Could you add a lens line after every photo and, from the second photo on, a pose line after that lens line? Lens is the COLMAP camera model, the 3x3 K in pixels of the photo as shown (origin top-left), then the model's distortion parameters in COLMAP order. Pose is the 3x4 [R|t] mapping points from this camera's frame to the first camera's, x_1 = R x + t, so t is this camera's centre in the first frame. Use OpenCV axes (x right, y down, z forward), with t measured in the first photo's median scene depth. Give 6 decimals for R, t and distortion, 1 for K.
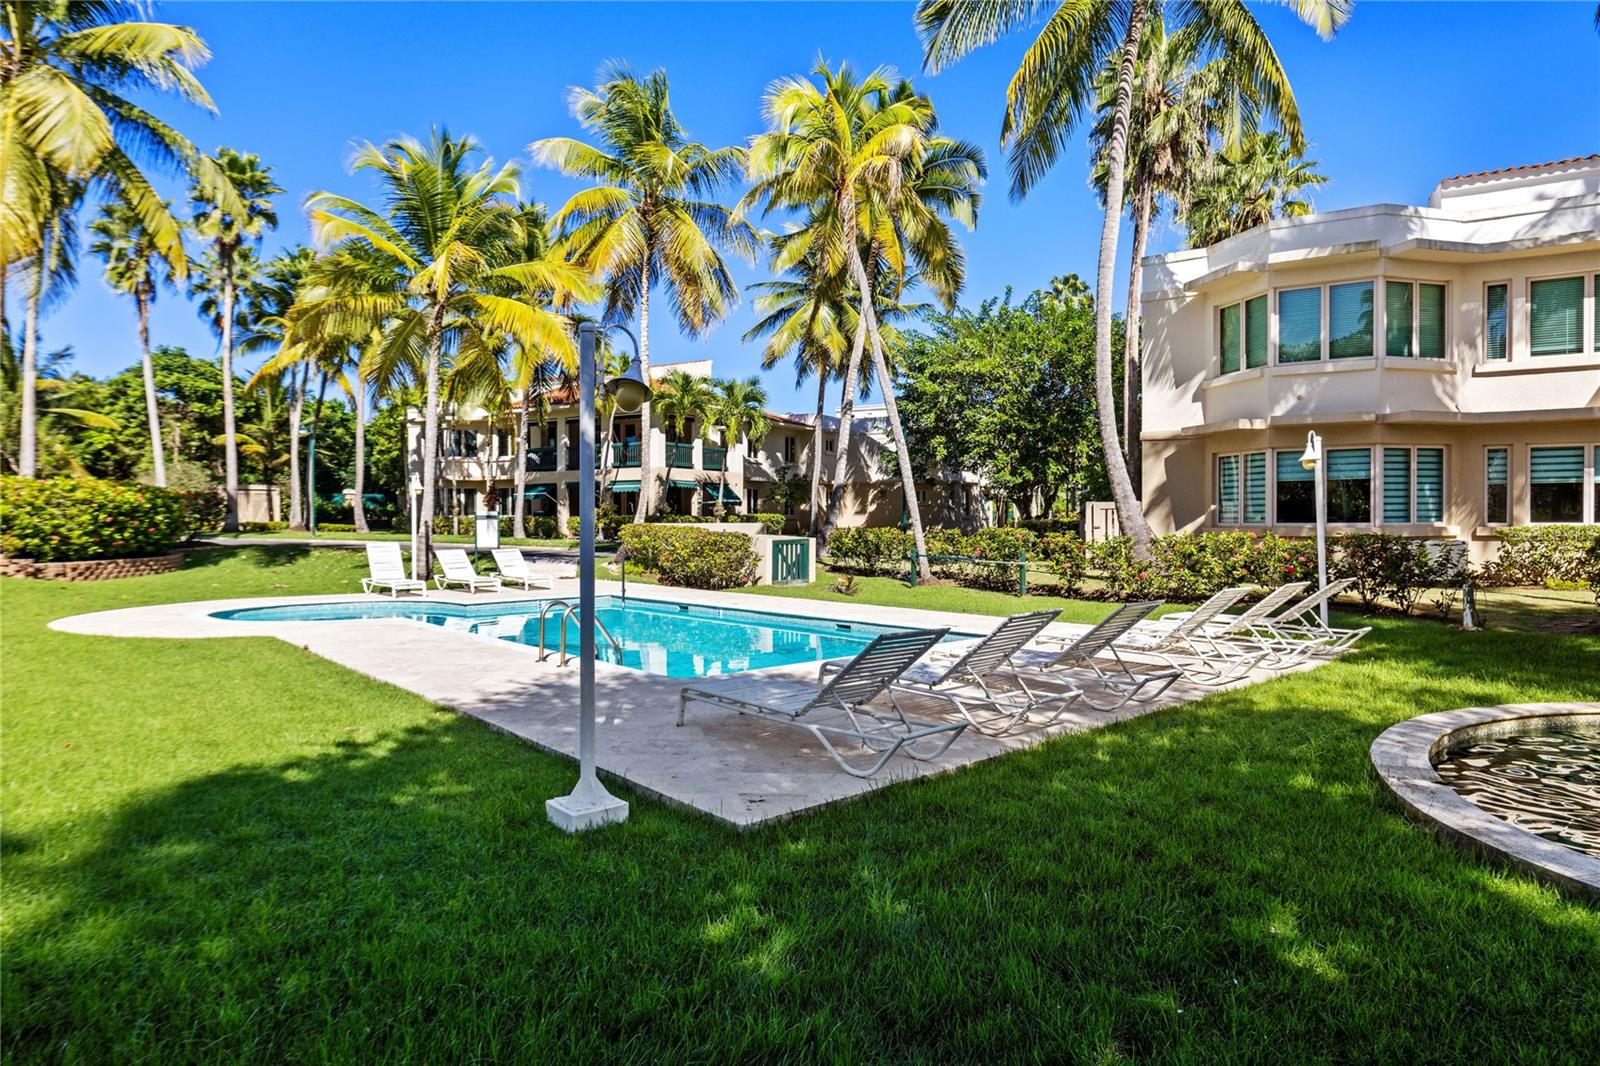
lens RADIAL K [[959.9, 0, 813.5], [0, 959.9, 538.5], [0, 0, 1]] dist [-0.028823, 0.006631]
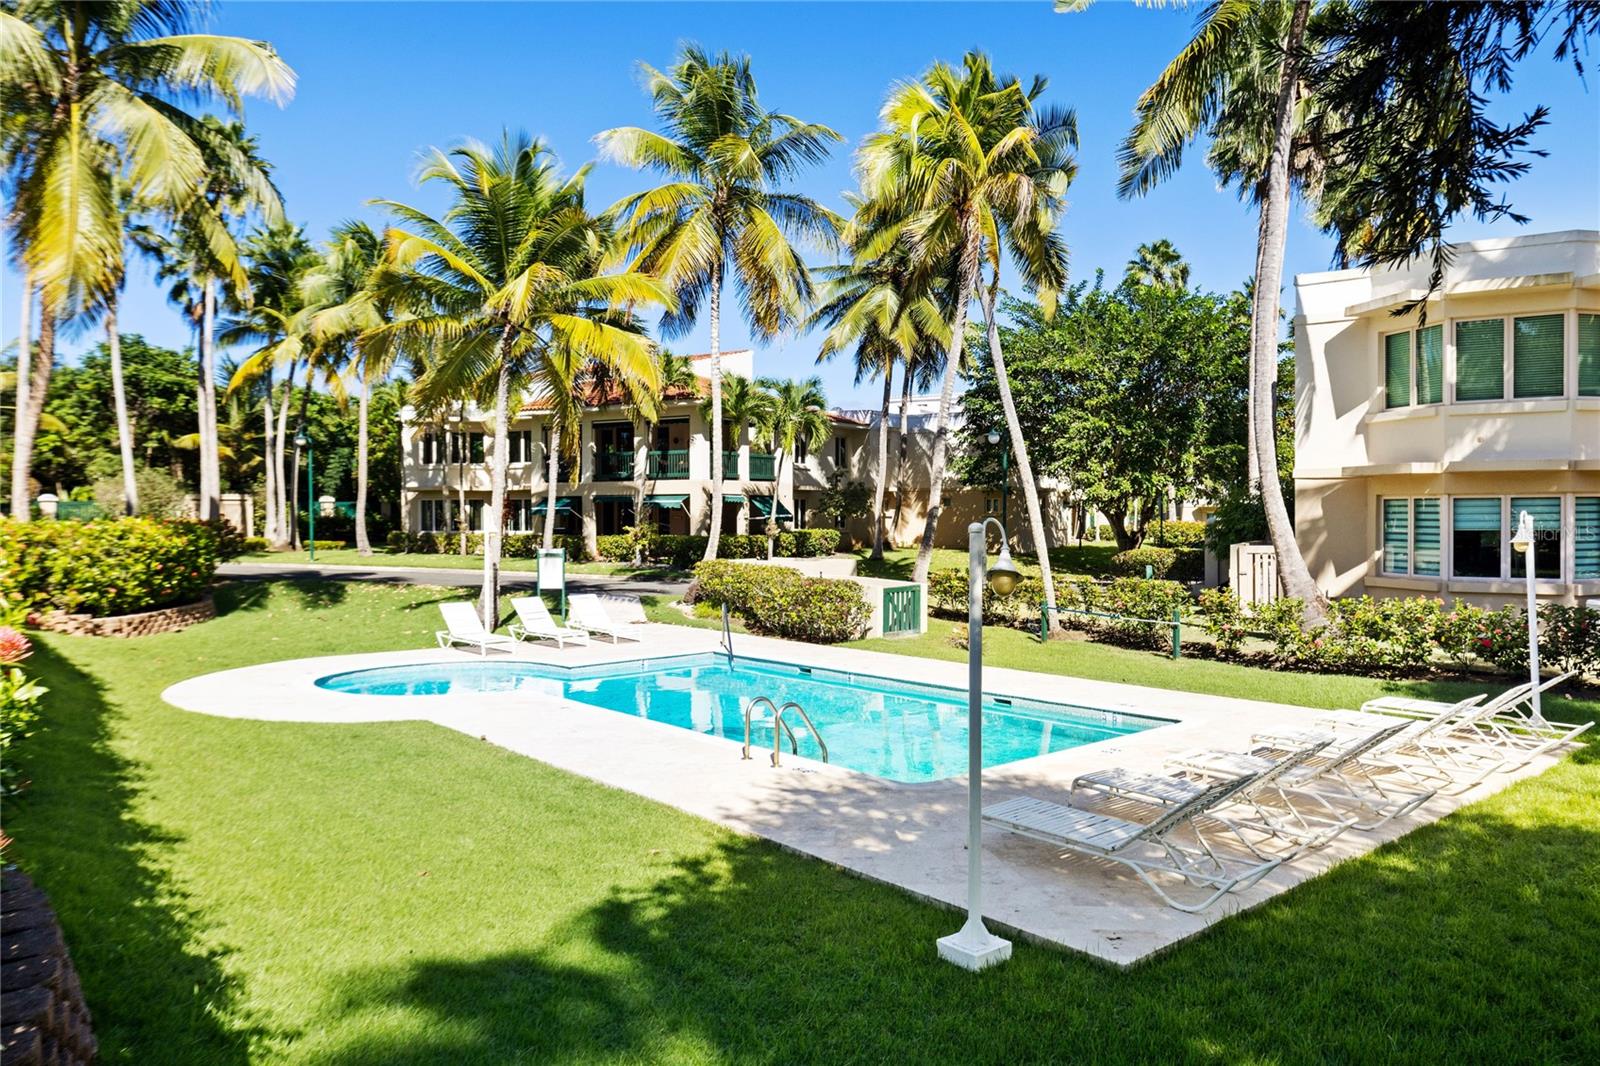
lens RADIAL K [[1160.2, 0, 795.5], [0, 1160.2, 515.6], [0, 0, 1]] dist [-0.012569, -0.003631]
pose [[0.999860, 0.000231, -0.016747, -0.103201], [-0.000415, 0.999940, -0.010931, -0.052236], [0.016744, 0.010936, 0.999800, -0.093212]]
